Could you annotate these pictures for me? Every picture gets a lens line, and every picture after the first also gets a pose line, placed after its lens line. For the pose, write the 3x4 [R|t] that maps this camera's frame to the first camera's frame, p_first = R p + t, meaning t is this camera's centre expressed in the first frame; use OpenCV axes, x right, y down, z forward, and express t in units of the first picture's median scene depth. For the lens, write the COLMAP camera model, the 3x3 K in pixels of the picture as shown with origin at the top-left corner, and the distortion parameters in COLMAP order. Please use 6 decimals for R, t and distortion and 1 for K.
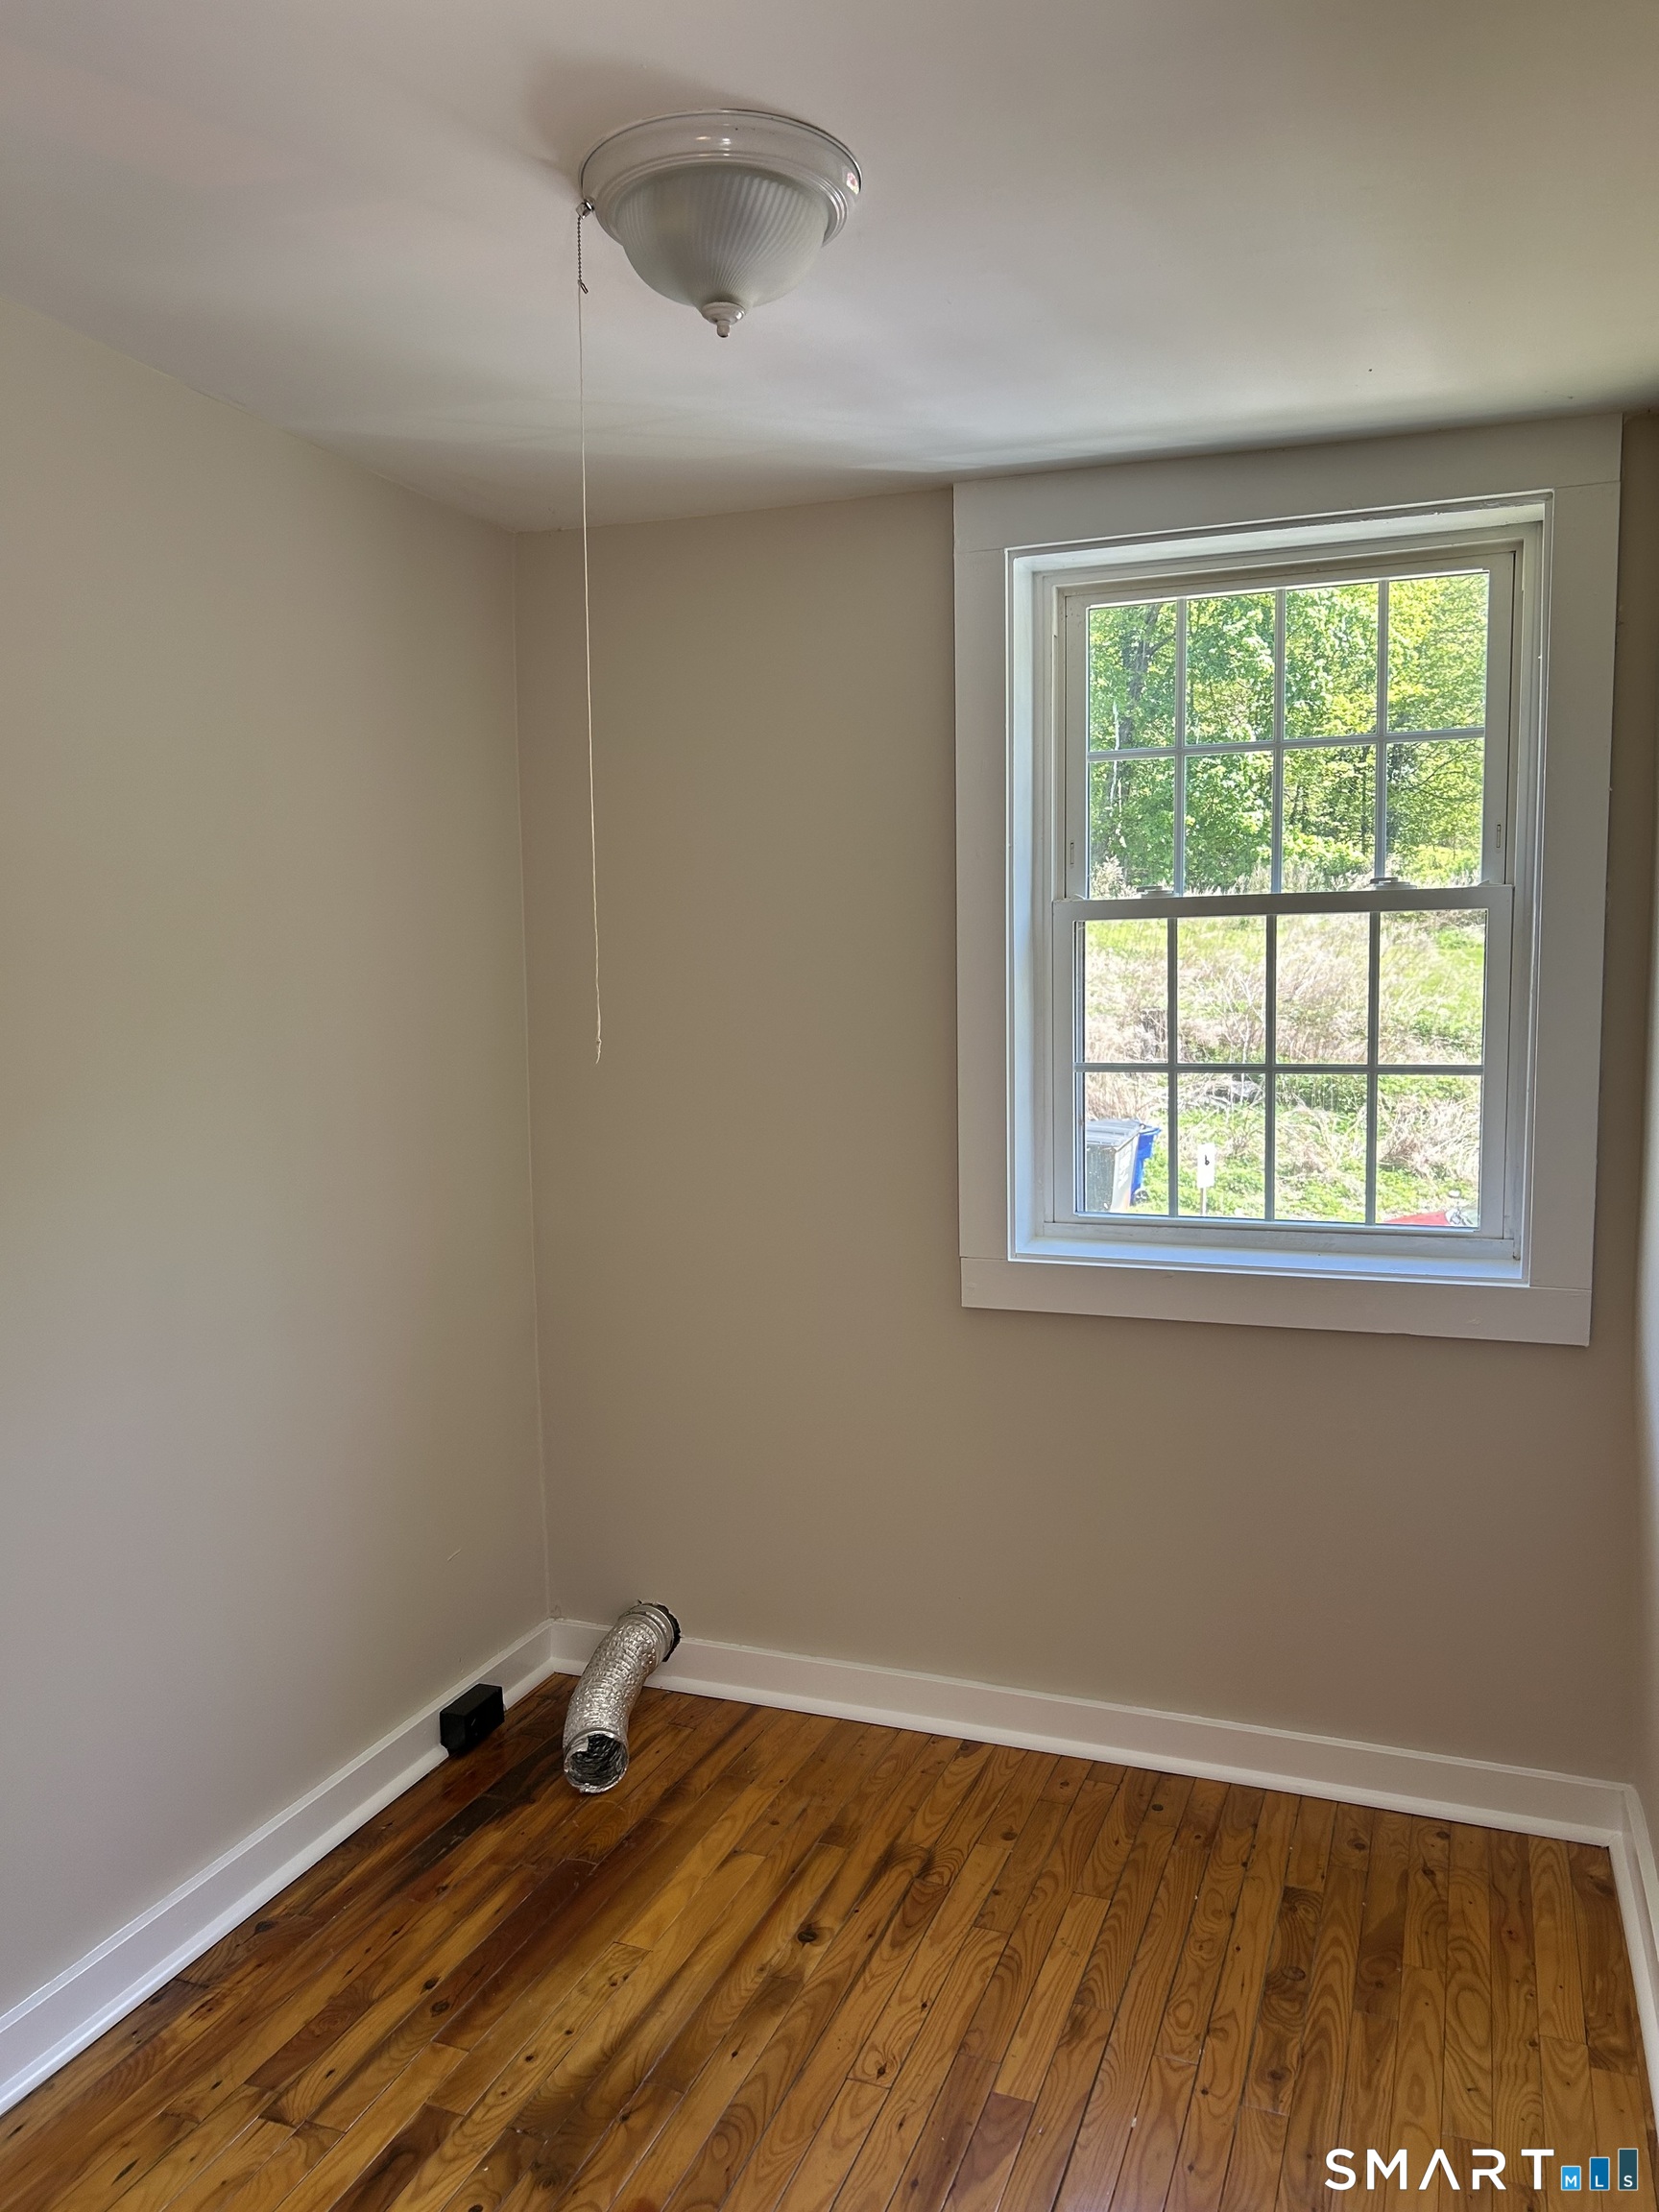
lens RADIAL K [[1660.2, 0, 825.8], [0, 1660.2, 1123.4], [0, 0, 1]] dist [0.062152, -0.067162]
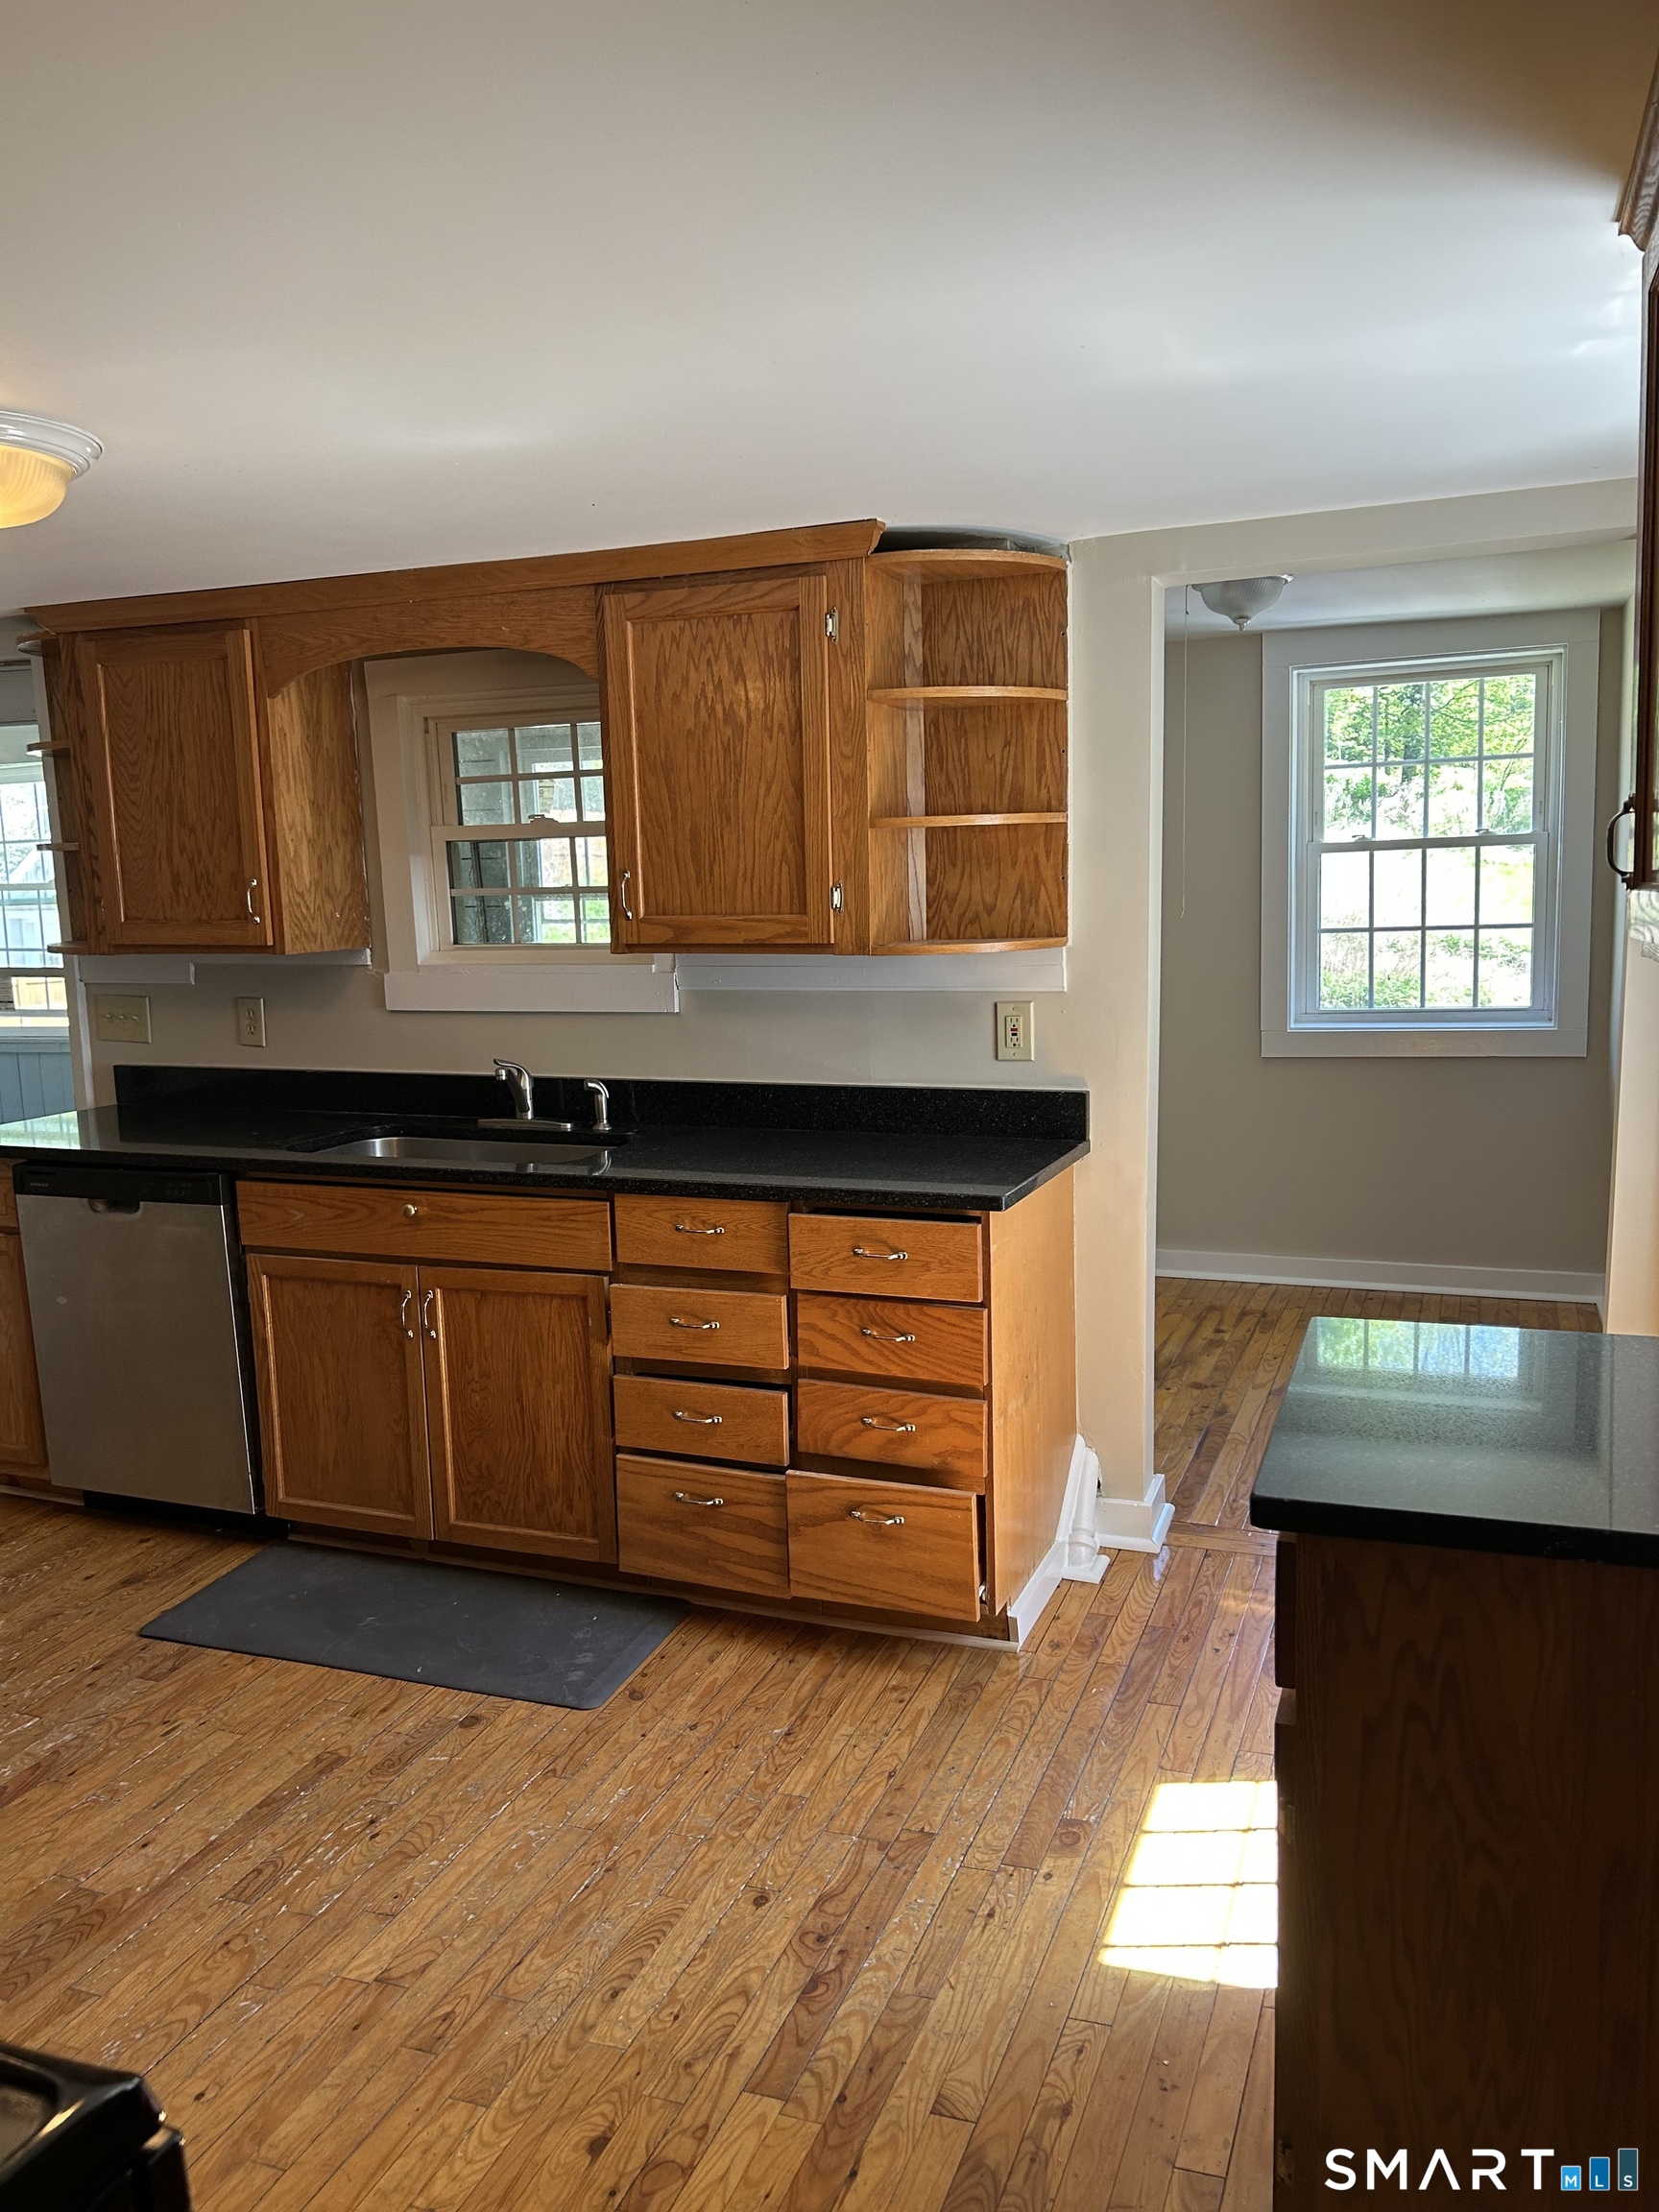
lens RADIAL K [[1660.2, 0, 837.6], [0, 1660.2, 1119.0], [0, 0, 1]] dist [0.062152, -0.067162]
pose [[0.999788, -0.020270, -0.003531, -0.419451], [0.020389, 0.999084, 0.037621, 0.103532], [0.002765, -0.037685, 0.999286, -0.973048]]
